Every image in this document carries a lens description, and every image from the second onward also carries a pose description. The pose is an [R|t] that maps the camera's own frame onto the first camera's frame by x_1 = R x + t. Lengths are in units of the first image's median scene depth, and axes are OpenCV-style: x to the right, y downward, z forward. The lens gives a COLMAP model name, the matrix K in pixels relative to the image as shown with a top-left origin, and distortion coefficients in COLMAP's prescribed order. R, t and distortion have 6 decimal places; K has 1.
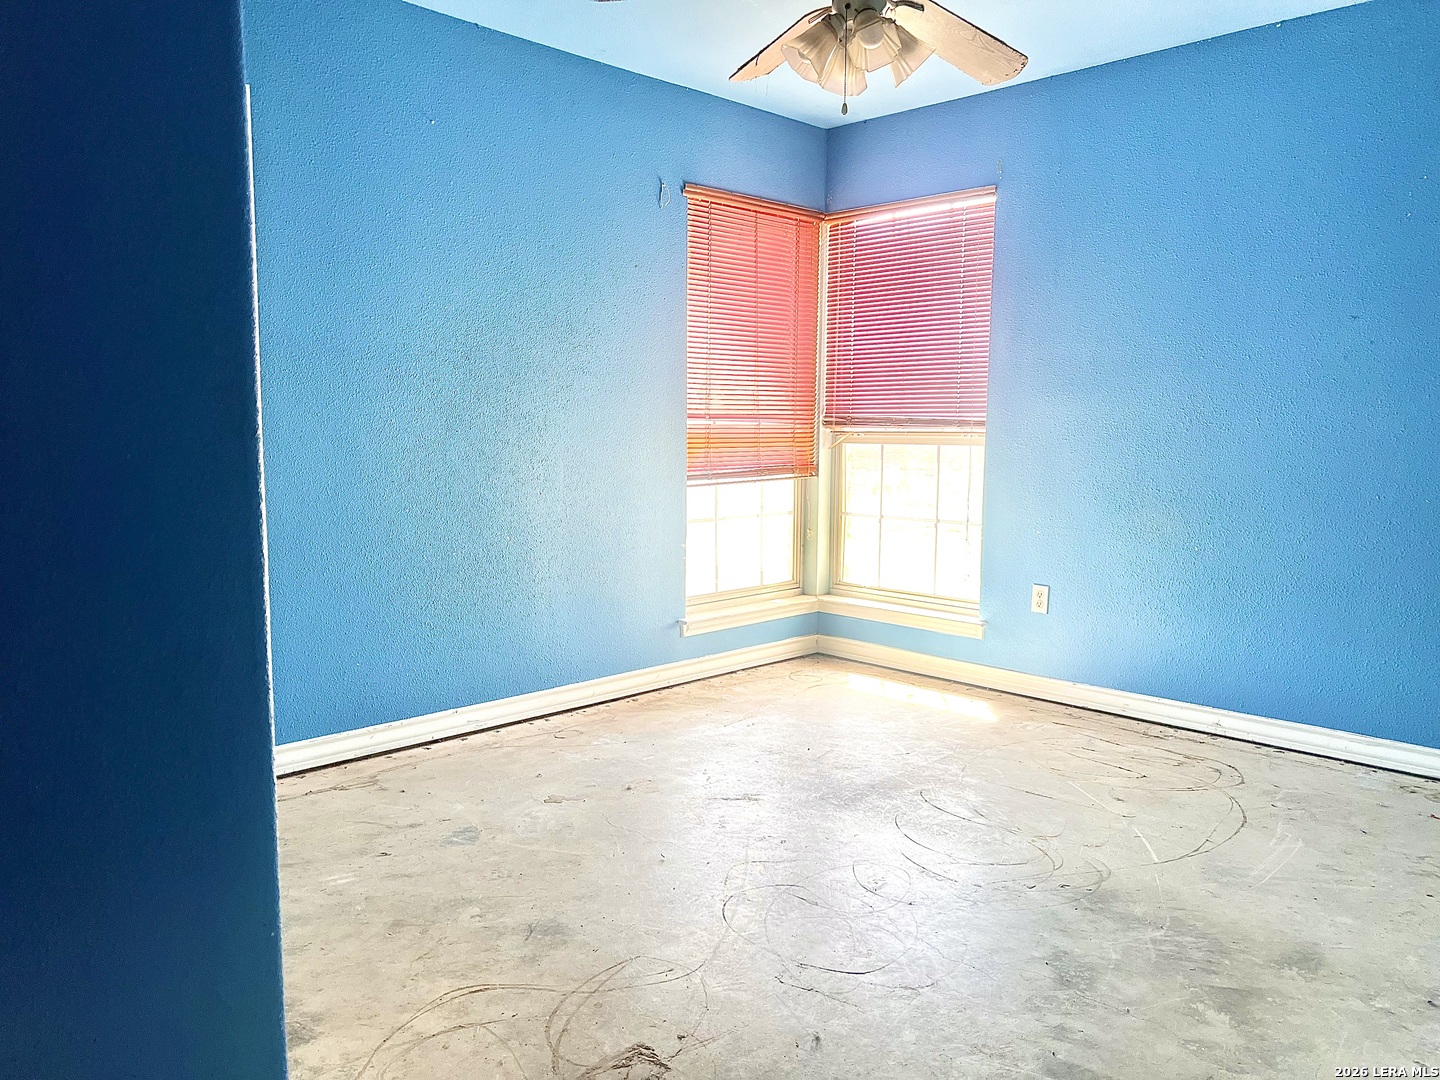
lens RADIAL K [[1086.6, 0, 721.6], [0, 1086.6, 540.5], [0, 0, 1]] dist [0.061704, -0.077137]
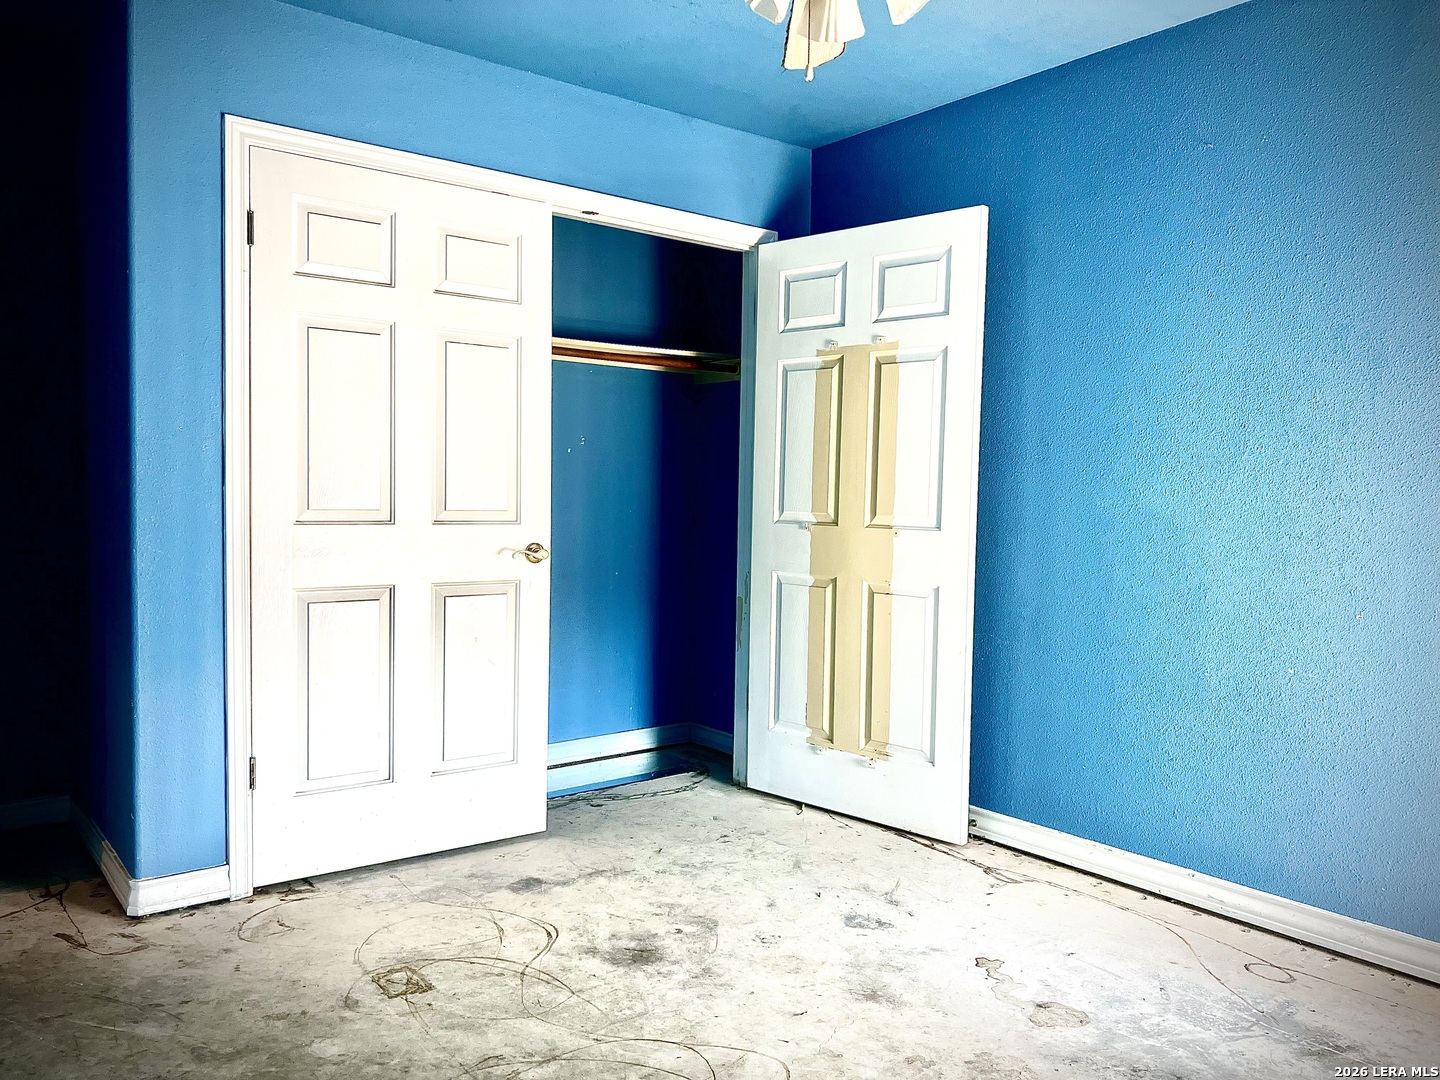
lens RADIAL K [[1086.6, 0, 722.9], [0, 1086.6, 545.9], [0, 0, 1]] dist [0.061704, -0.077137]
pose [[-0.111793, 0.048237, -0.992560, 0.758134], [-0.120495, 0.990793, 0.061723, -0.118027], [0.986399, 0.126499, -0.104952, 0.931514]]
